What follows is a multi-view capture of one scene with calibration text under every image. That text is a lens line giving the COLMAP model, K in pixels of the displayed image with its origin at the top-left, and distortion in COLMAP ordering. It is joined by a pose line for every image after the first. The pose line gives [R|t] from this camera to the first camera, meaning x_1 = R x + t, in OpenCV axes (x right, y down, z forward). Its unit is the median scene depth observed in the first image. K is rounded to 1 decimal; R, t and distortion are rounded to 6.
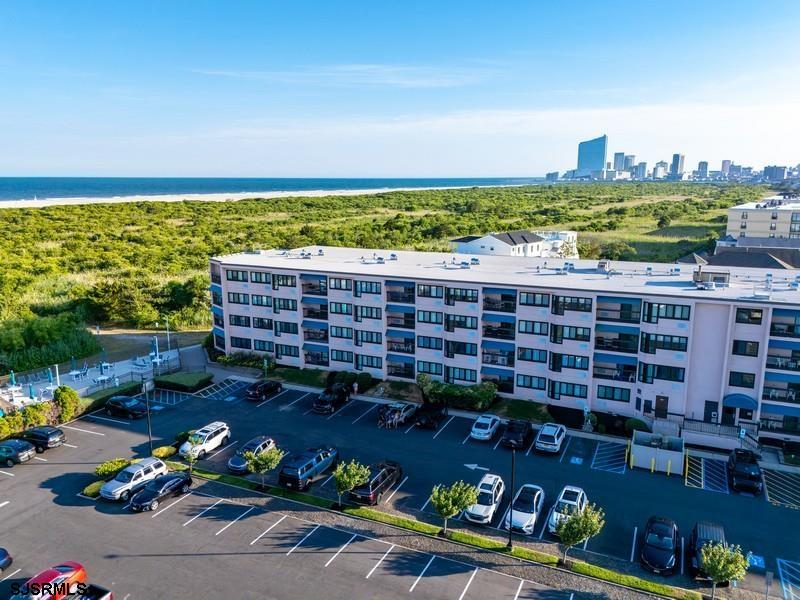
lens RADIAL K [[599.3, 0, 400.0], [0, 599.3, 300.0], [0, 0, 1]] dist [0.116130, -0.174667]
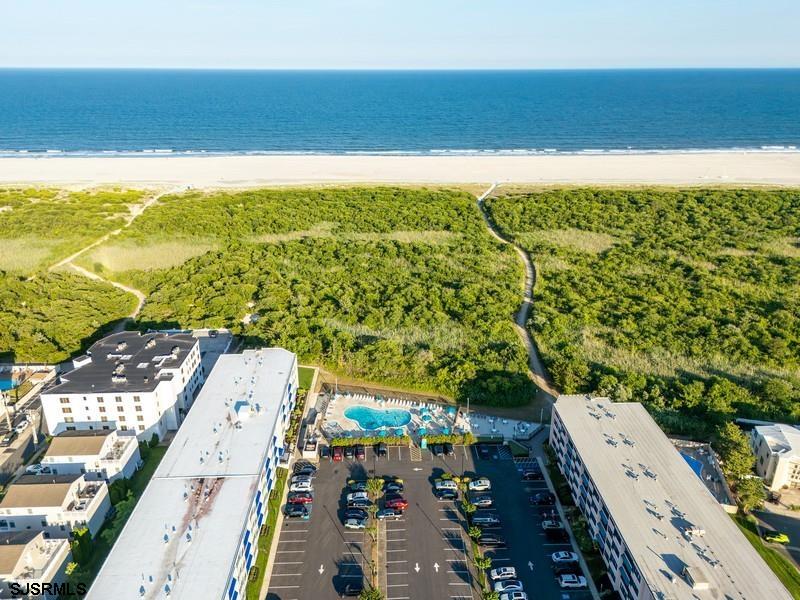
lens RADIAL K [[582.9, 0, 400.0], [0, 582.9, 300.0], [0, 0, 1]] dist [0.069090, -0.066855]
pose [[0.448378, 0.318436, -0.835198, 1.034444], [-0.183740, 0.947270, 0.262525, -0.841074], [0.874755, 0.035749, 0.483244, -0.403815]]
